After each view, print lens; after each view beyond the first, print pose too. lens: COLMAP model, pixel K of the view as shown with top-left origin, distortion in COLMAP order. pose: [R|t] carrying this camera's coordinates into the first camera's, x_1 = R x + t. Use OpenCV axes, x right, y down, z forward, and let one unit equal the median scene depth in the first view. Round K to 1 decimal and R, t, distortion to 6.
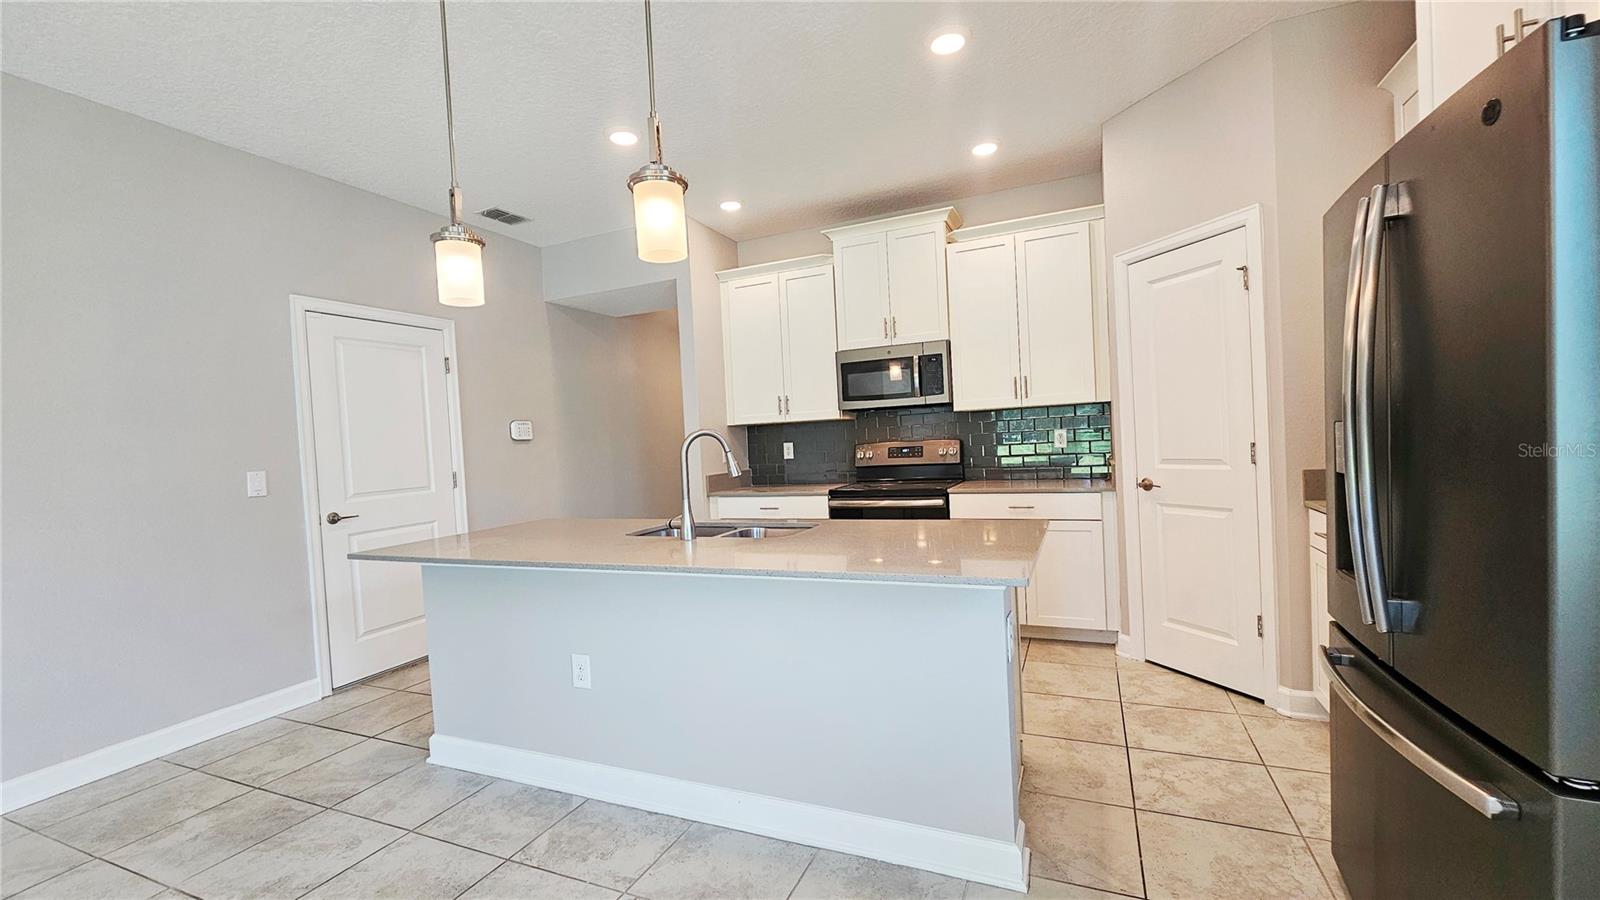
lens RADIAL K [[650.9, 0, 799.7], [0, 650.9, 457.0], [0, 0, 1]] dist [0.001331, -0.000272]
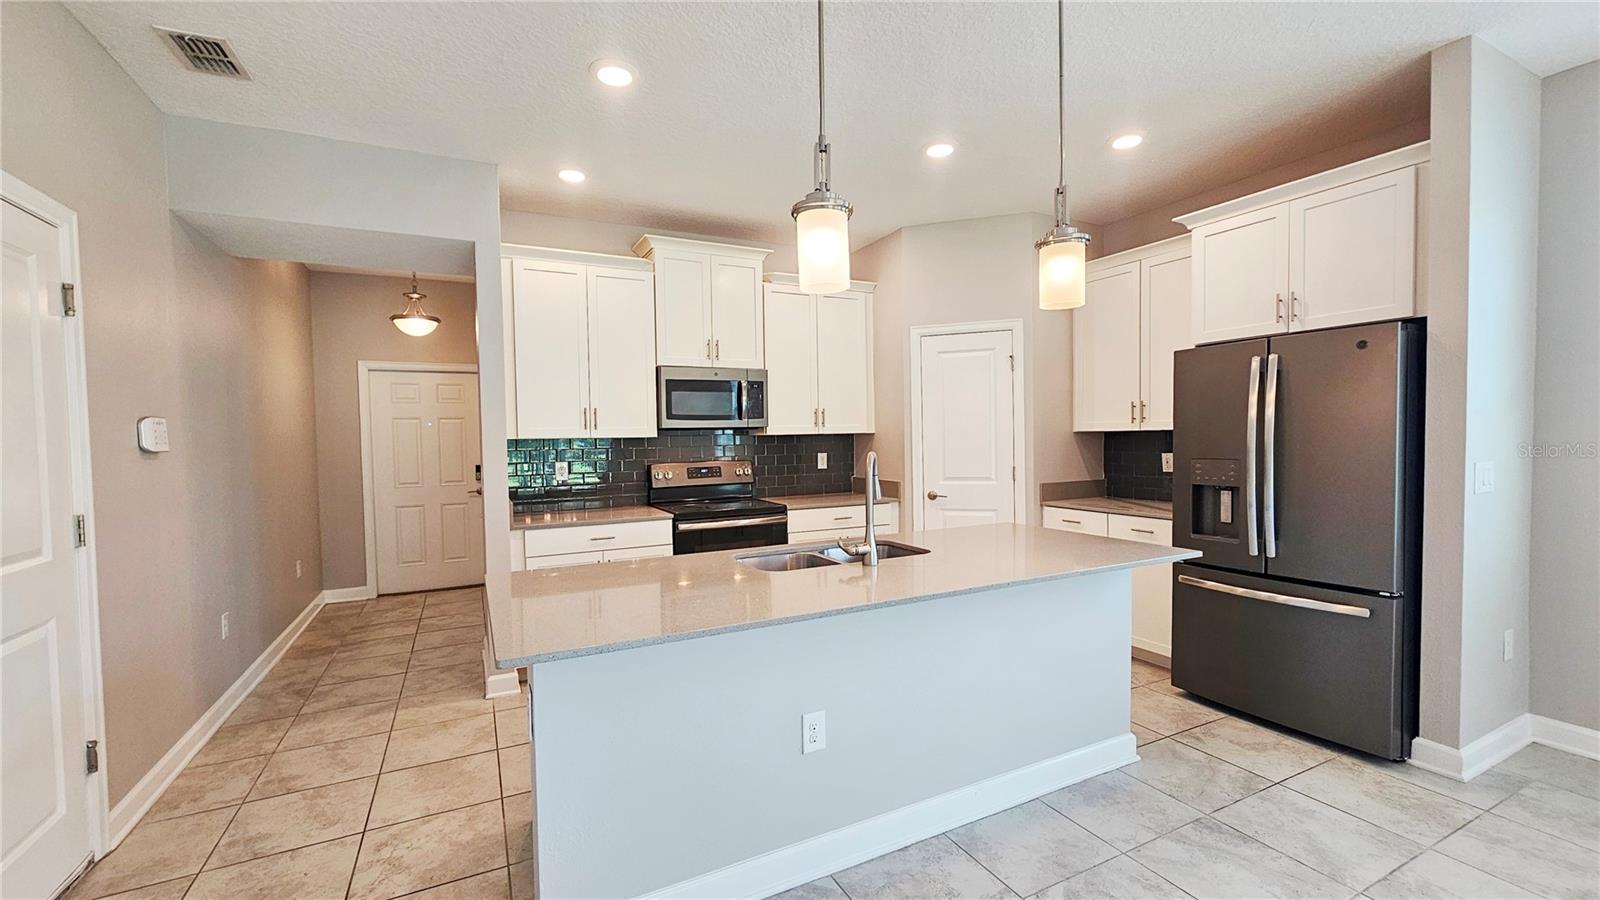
lens RADIAL K [[654.0, 0, 799.2], [0, 654.0, 457.6], [0, 0, 1]] dist [0.000910, 0.000803]
pose [[0.634083, 0.014481, 0.773130, -0.587254], [0.005186, 0.999723, -0.022978, -0.007002], [-0.773248, 0.018579, 0.633832, 0.266777]]
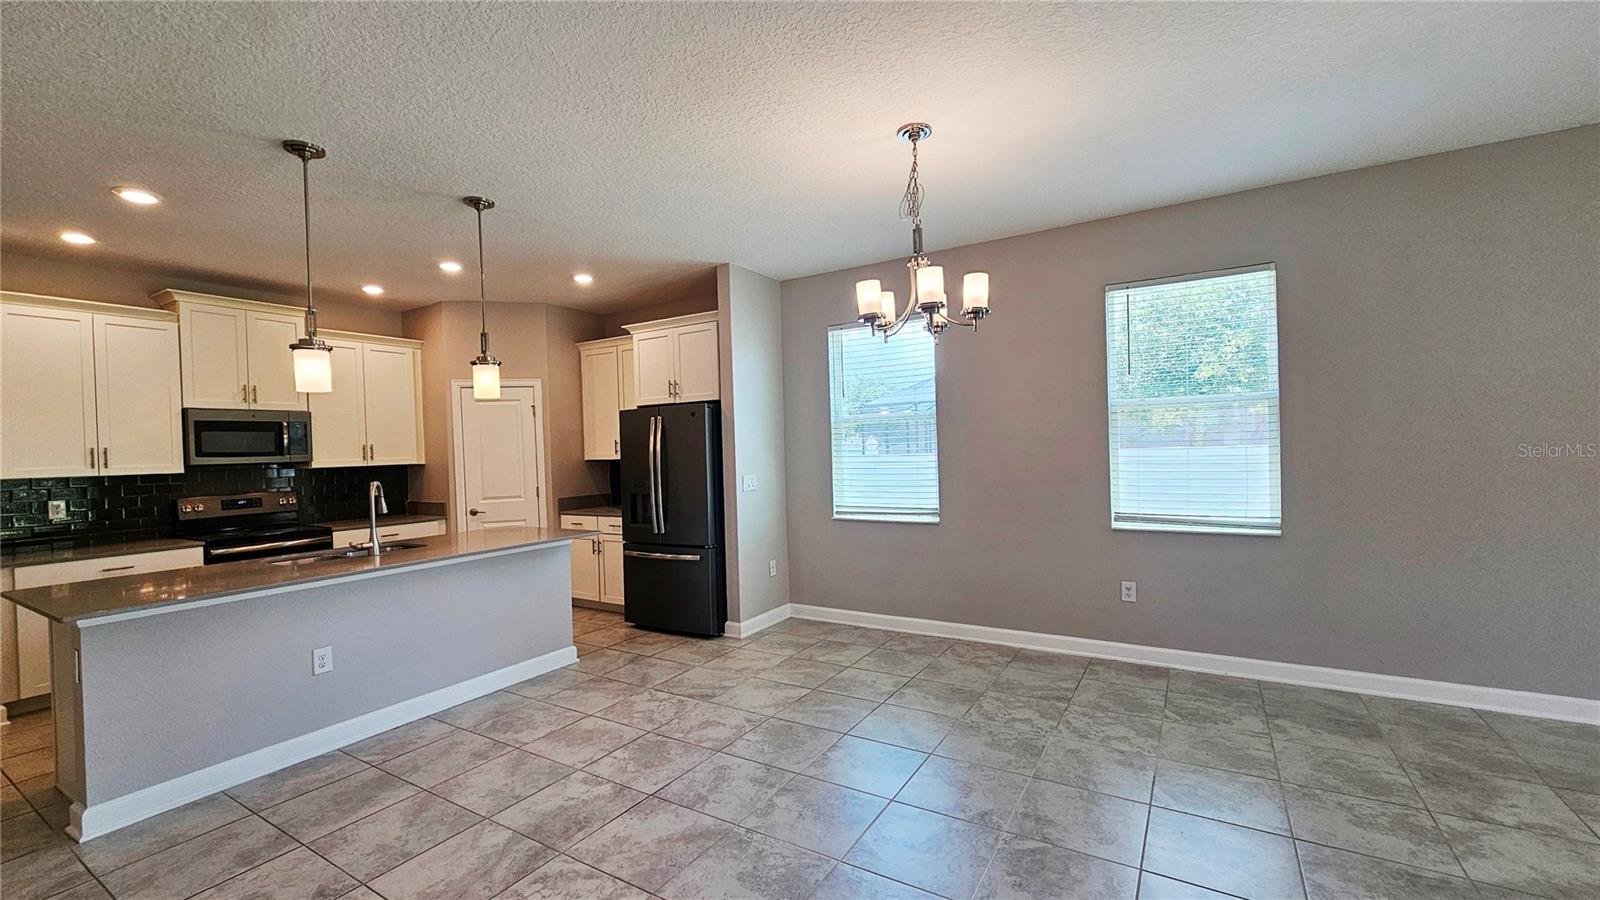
lens RADIAL K [[654.0, 0, 799.2], [0, 654.0, 457.6], [0, 0, 1]] dist [0.000910, 0.000803]
pose [[0.142976, 0.031356, 0.989229, -0.896825], [0.050075, 0.997989, -0.038871, 0.005832], [-0.988459, 0.055093, 0.141118, -0.113544]]
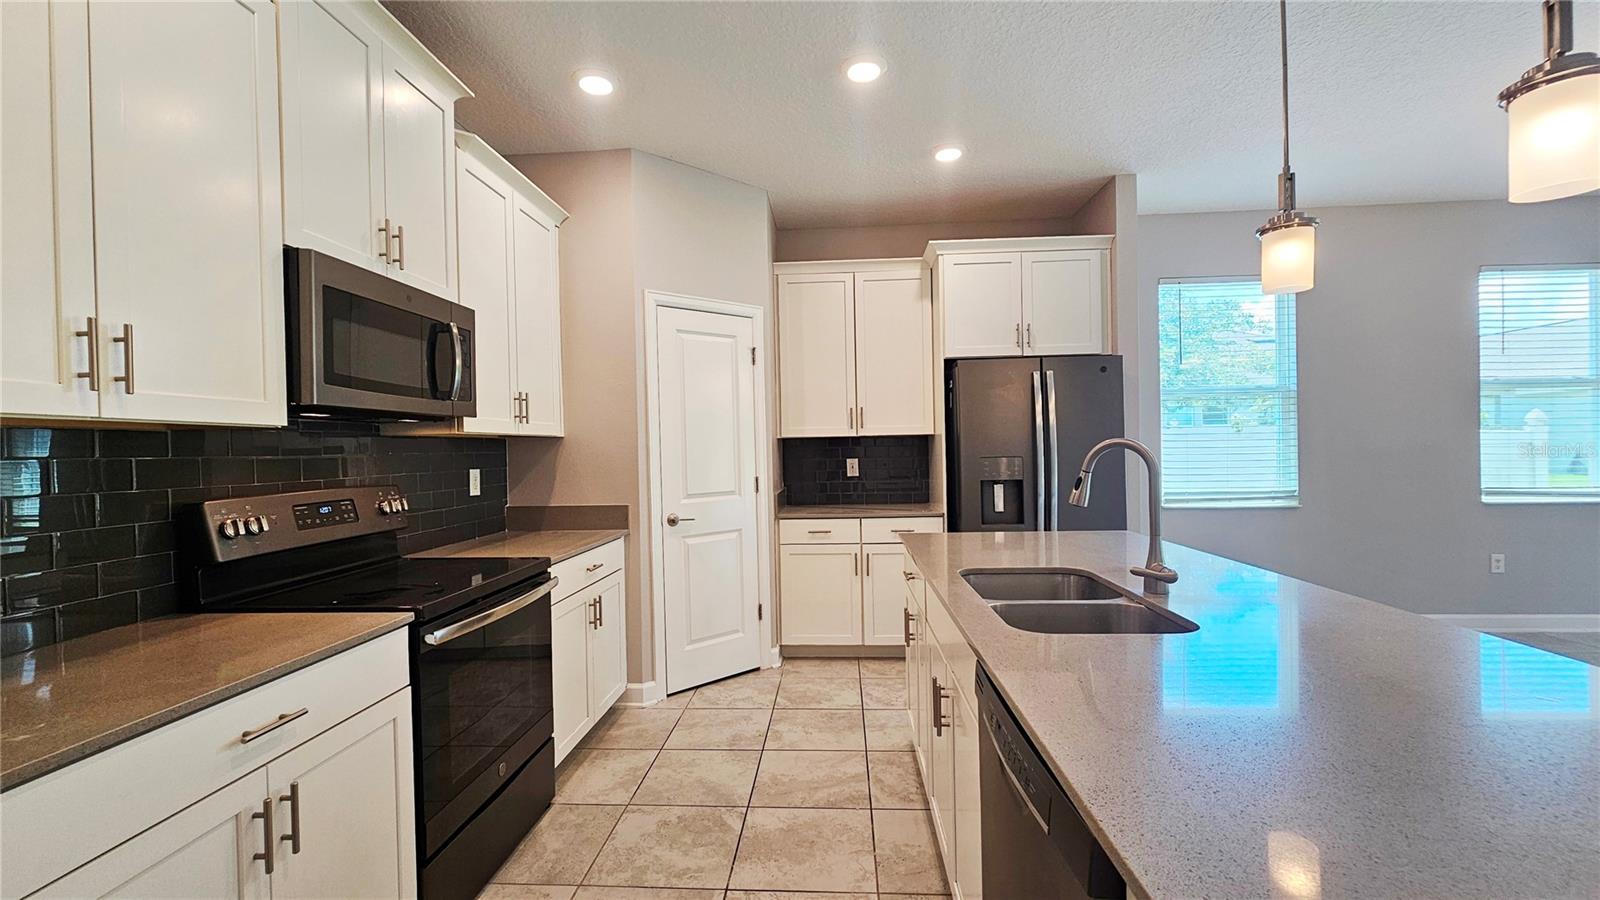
lens RADIAL K [[650.9, 0, 799.7], [0, 650.9, 457.0], [0, 0, 1]] dist [0.001331, -0.000272]
pose [[-0.343965, 0.045053, 0.937901, -0.415054], [0.063350, 0.997686, -0.024692, -0.016103], [-0.936843, 0.050923, -0.346023, 0.938424]]
